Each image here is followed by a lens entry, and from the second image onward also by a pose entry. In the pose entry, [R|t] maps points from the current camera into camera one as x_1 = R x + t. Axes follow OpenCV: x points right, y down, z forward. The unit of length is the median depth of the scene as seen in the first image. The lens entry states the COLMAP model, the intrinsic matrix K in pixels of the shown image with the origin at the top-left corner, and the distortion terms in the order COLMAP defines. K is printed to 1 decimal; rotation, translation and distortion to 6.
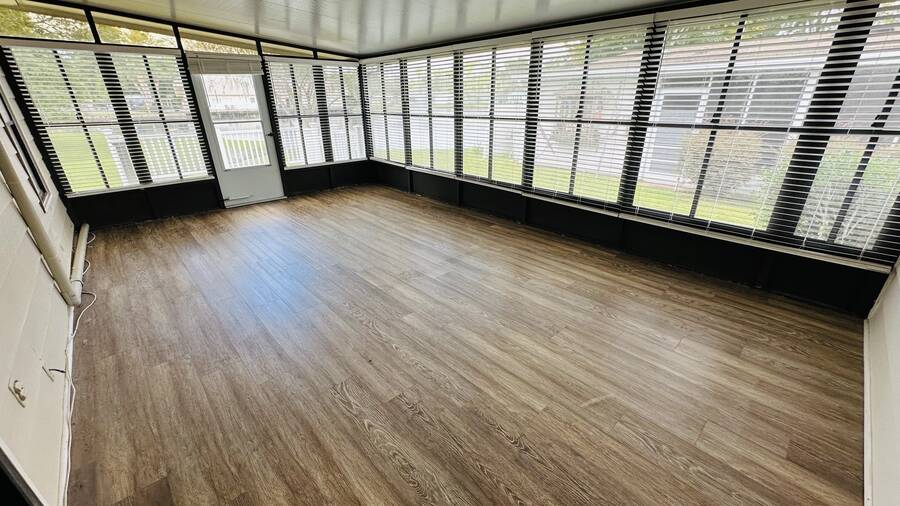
lens RADIAL K [[358.9, 0, 451.1], [0, 358.9, 253.2], [0, 0, 1]] dist [-0.002980, 0.000885]
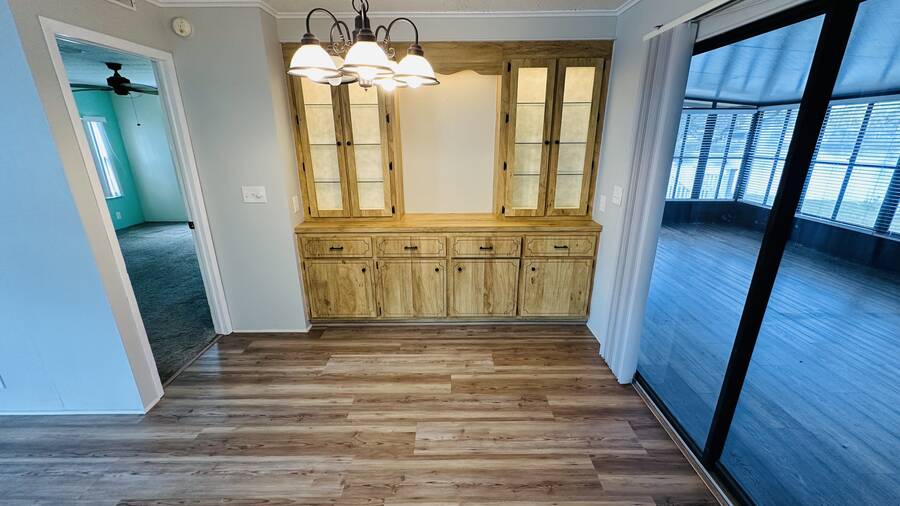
lens RADIAL K [[358.9, 0, 449.4], [0, 358.9, 252.8], [0, 0, 1]] dist [-0.002980, 0.000885]
pose [[0.738353, 0.216964, -0.638562, -0.176699], [-0.270699, 0.962562, 0.014047, 0.101038], [0.617703, 0.162486, 0.769442, -0.303397]]
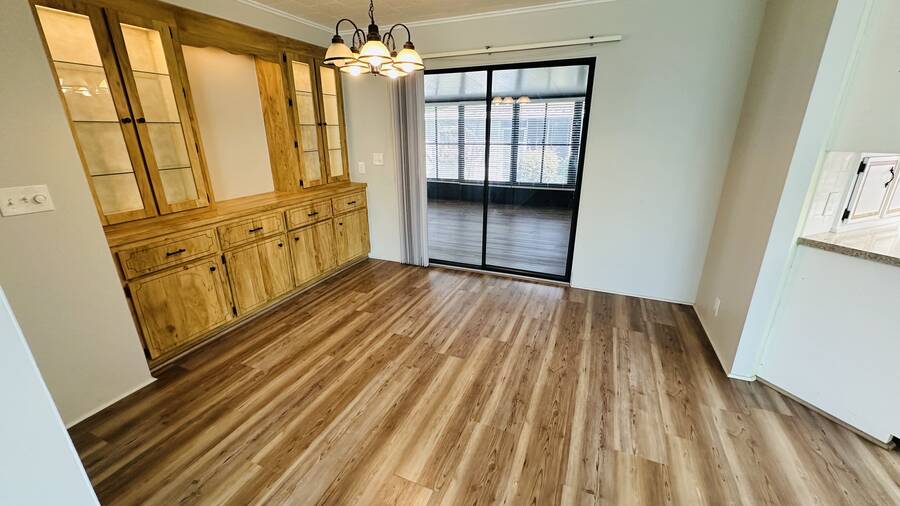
lens RADIAL K [[358.9, 0, 446.4], [0, 358.9, 253.9], [0, 0, 1]] dist [-0.002980, 0.000885]
pose [[0.910894, -0.130966, 0.391307, -0.508690], [0.163911, 0.985111, -0.051851, 0.220921], [-0.378690, 0.111370, 0.918798, -0.505363]]
